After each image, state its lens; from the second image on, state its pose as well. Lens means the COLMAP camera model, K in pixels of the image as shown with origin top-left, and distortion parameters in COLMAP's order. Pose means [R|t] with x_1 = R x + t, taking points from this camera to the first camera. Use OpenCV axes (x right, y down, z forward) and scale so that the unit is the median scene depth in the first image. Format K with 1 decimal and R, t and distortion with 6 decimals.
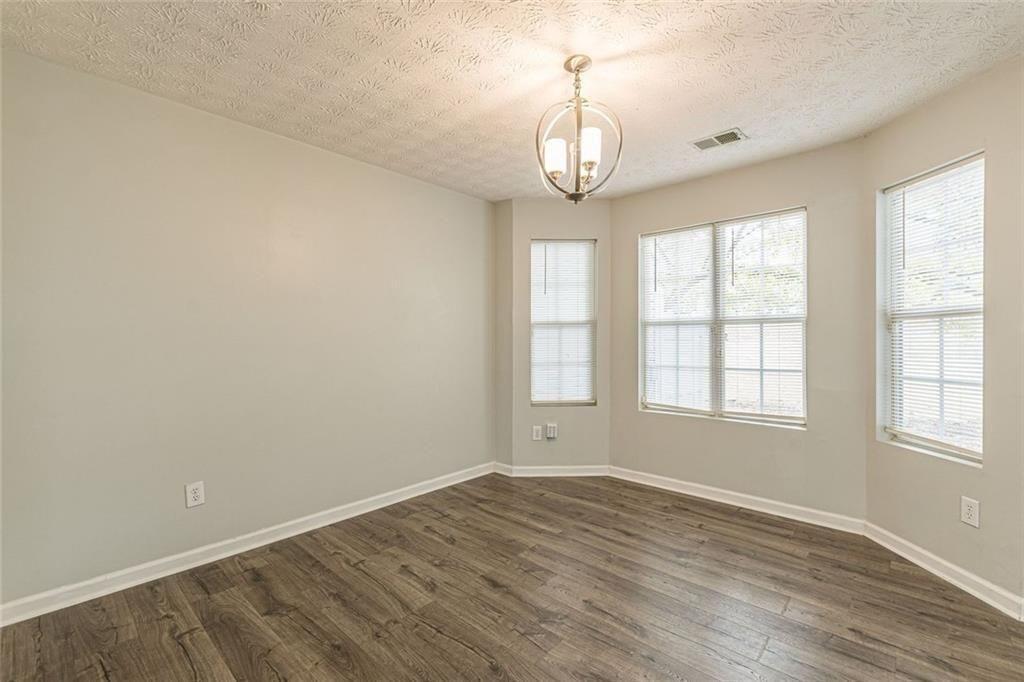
lens RADIAL K [[444.0, 0, 510.9], [0, 444.0, 333.0], [0, 0, 1]] dist [0.010792, -0.004528]
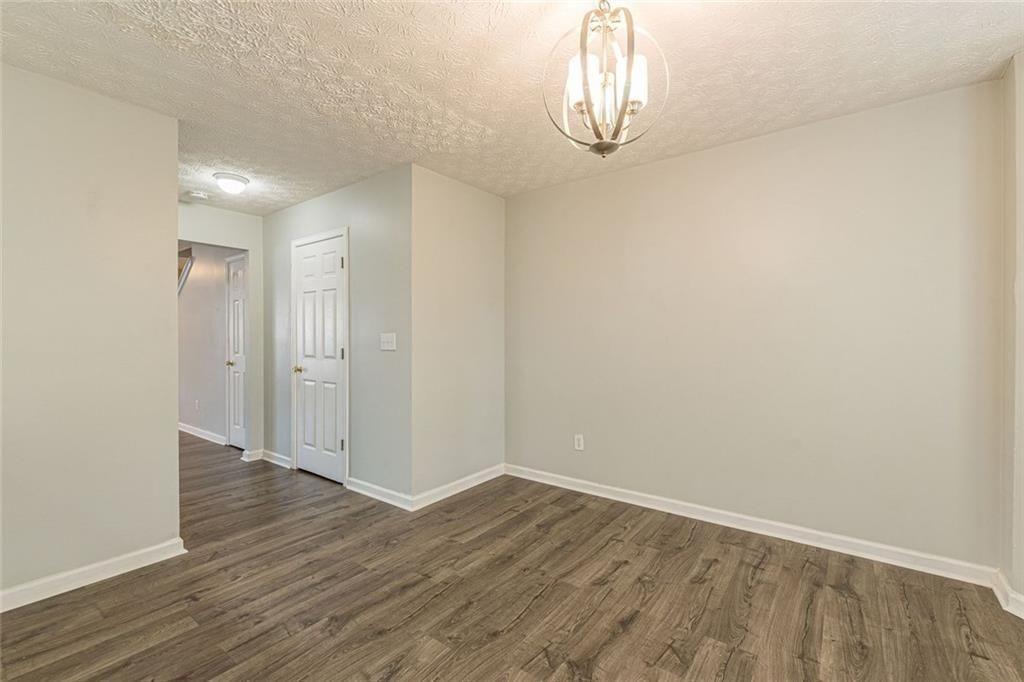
lens RADIAL K [[444.0, 0, 512.6], [0, 444.0, 346.4], [0, 0, 1]] dist [0.010792, -0.004528]
pose [[0.089411, 0.019906, -0.995796, 0.723815], [0.016475, 0.999634, 0.021462, 0.009424], [0.995859, -0.018325, 0.089050, 0.655613]]
